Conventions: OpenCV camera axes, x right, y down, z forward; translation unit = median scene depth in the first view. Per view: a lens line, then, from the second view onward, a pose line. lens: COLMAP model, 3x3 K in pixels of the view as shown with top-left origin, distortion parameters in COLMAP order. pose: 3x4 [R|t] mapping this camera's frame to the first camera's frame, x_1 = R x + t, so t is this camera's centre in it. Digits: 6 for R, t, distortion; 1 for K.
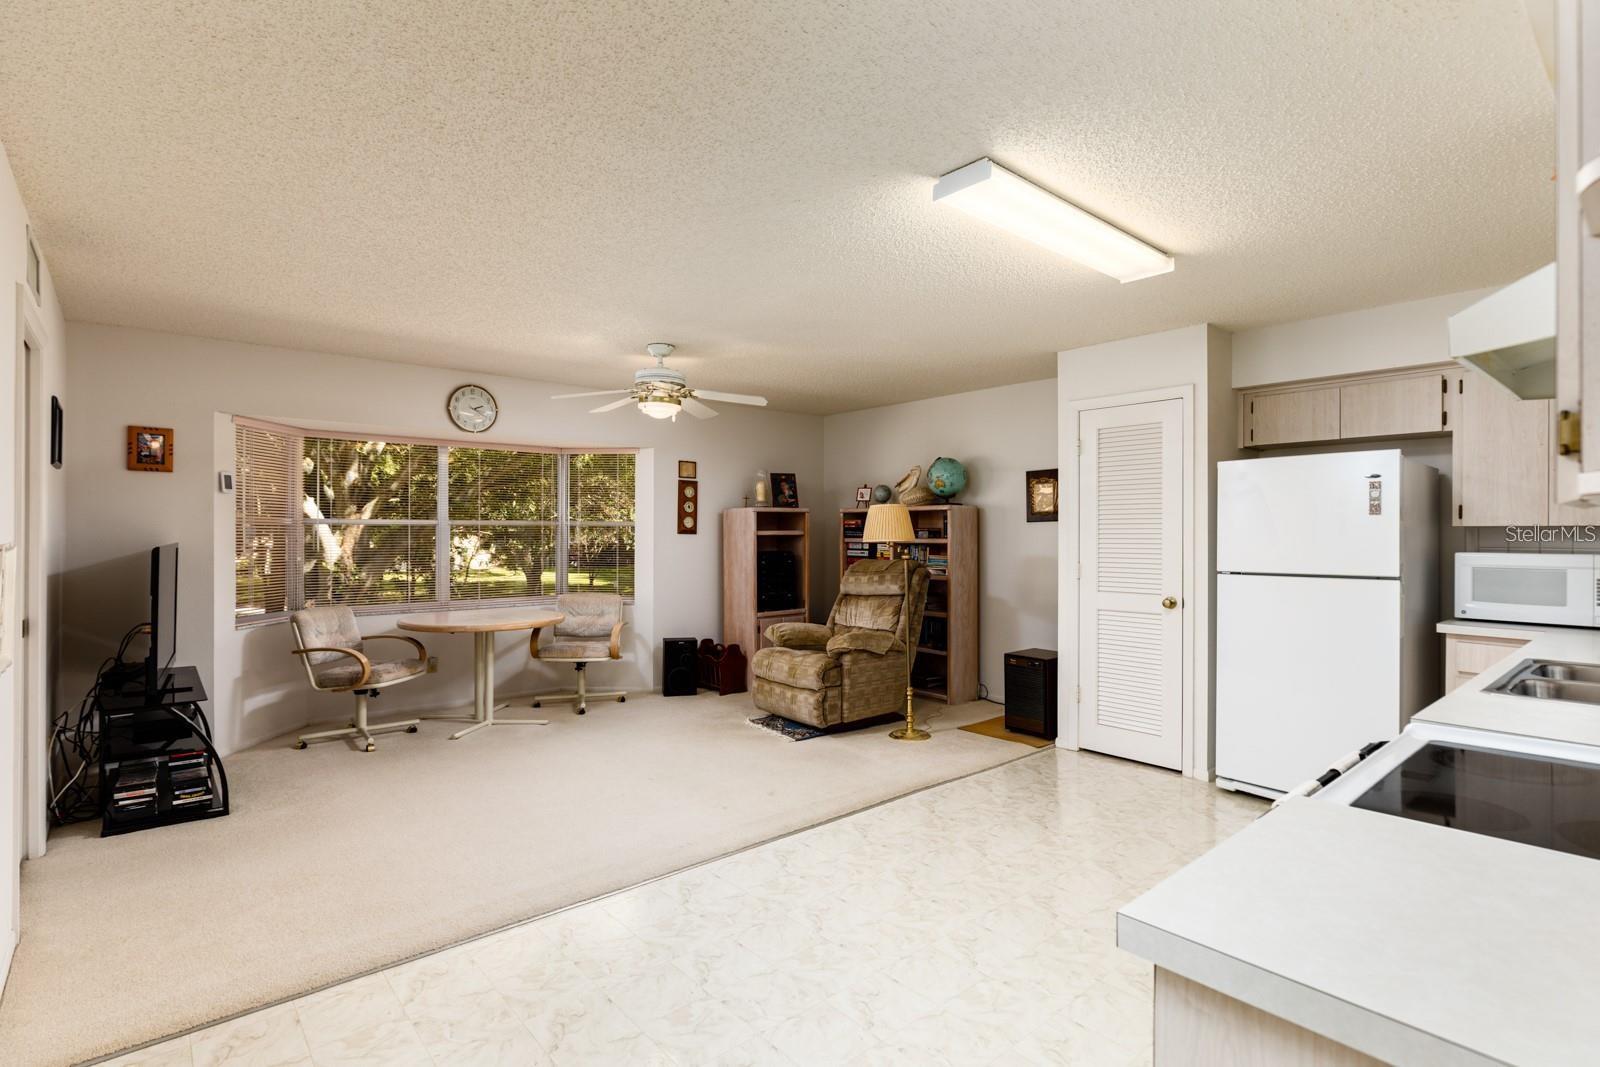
lens RADIAL K [[776.1, 0, 798.7], [0, 776.1, 538.4], [0, 0, 1]] dist [-0.005398, -0.000529]
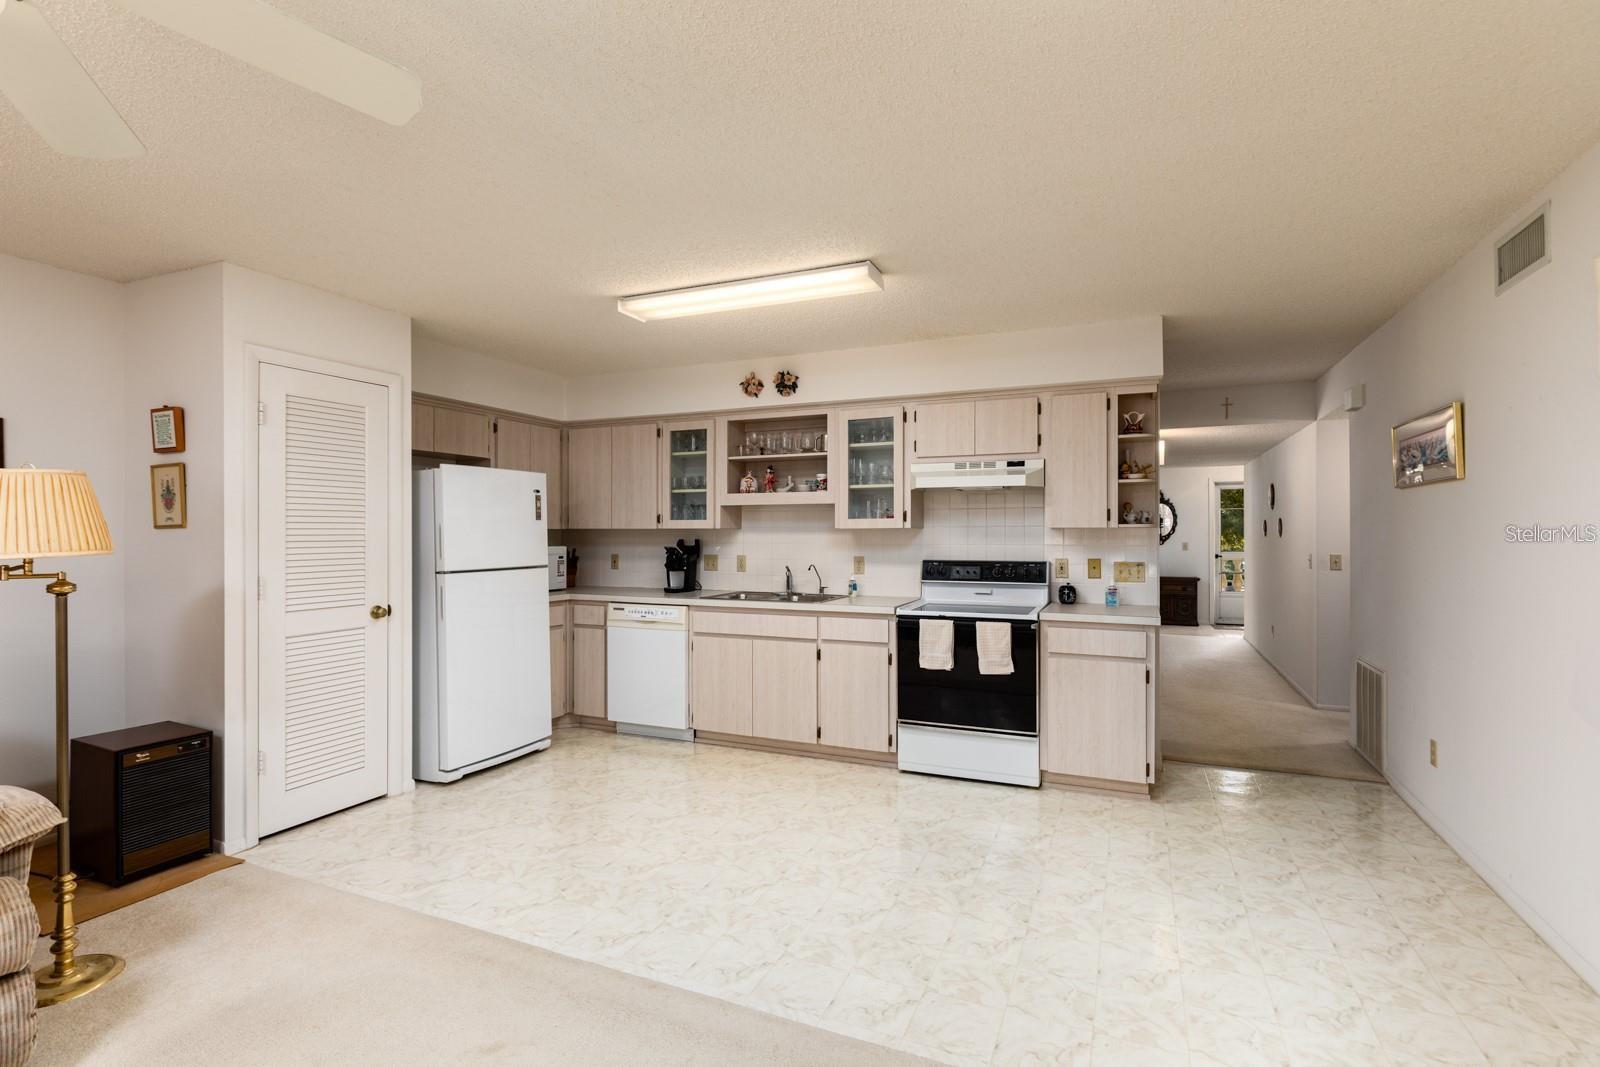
lens RADIAL K [[747.9, 0, 802.6], [0, 747.9, 528.1], [0, 0, 1]] dist [0.001079, 0.000142]
pose [[-0.433662, 0.002665, 0.901071, -0.543561], [0.003191, 0.999994, -0.001421, -0.011385], [-0.901070, 0.002259, -0.433668, 0.985591]]
